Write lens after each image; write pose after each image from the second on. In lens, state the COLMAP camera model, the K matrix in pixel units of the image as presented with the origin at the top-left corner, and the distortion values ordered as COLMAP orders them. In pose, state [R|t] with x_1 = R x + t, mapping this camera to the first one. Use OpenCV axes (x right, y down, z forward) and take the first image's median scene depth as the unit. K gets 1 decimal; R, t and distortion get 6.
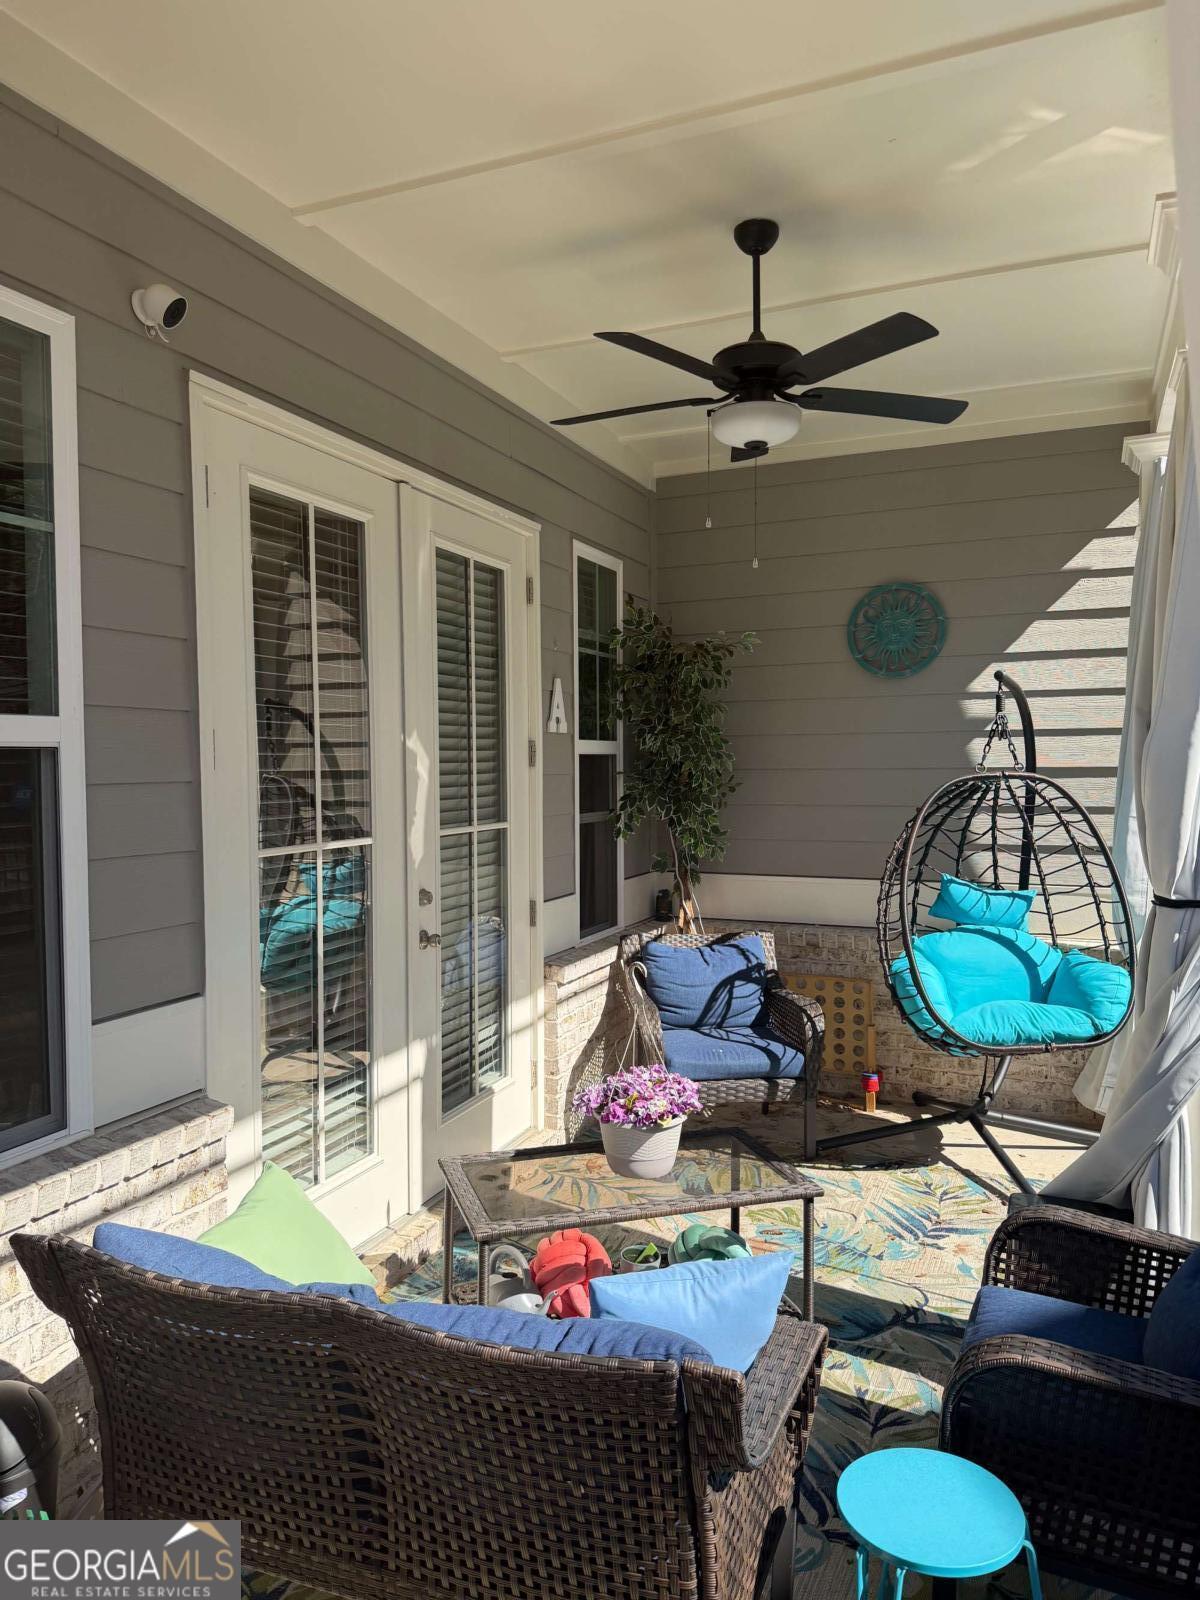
lens RADIAL K [[1118.9, 0, 594.6], [0, 1118.9, 798.4], [0, 0, 1]] dist [0.177617, -0.387122]
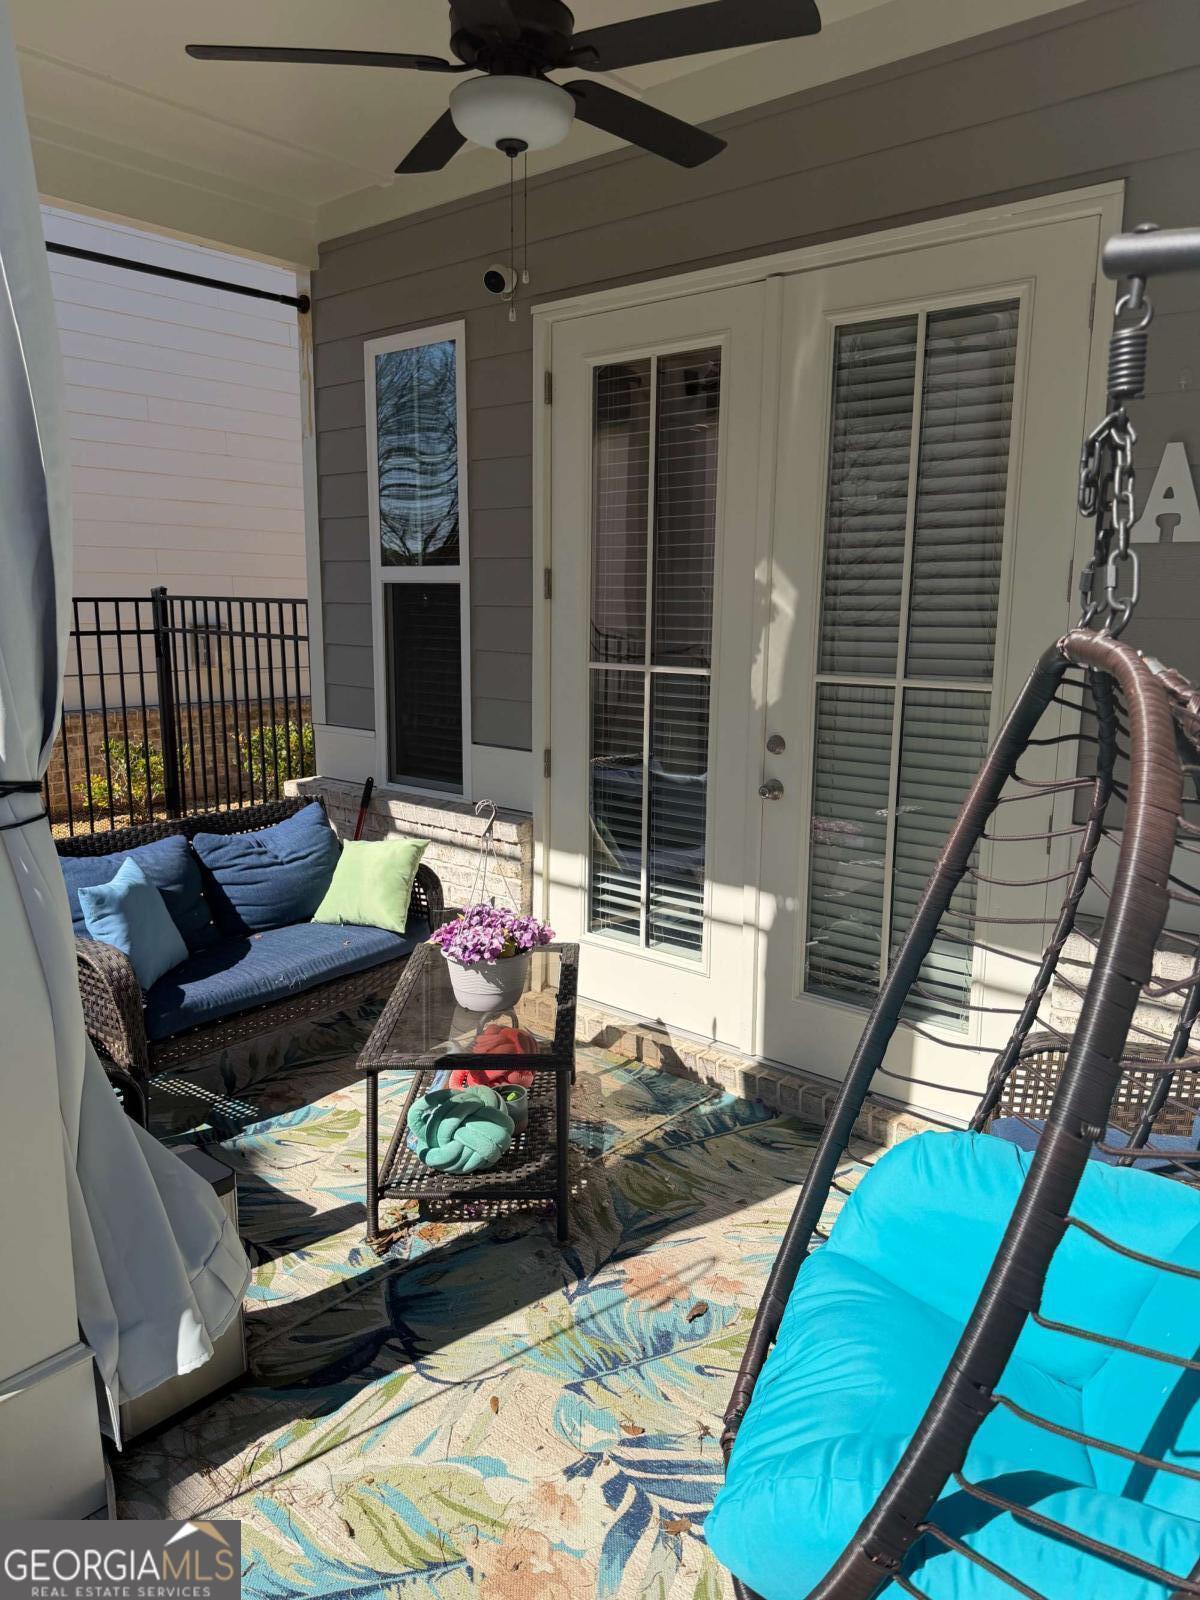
lens RADIAL K [[1118.9, 0, 594.6], [0, 1118.9, 798.4], [0, 0, 1]] dist [0.177617, -0.387122]
pose [[-0.316037, 0.184066, -0.930720, 0.855689], [-0.030023, 0.978568, 0.203724, -0.059696], [0.948272, 0.092327, -0.303737, 1.286040]]
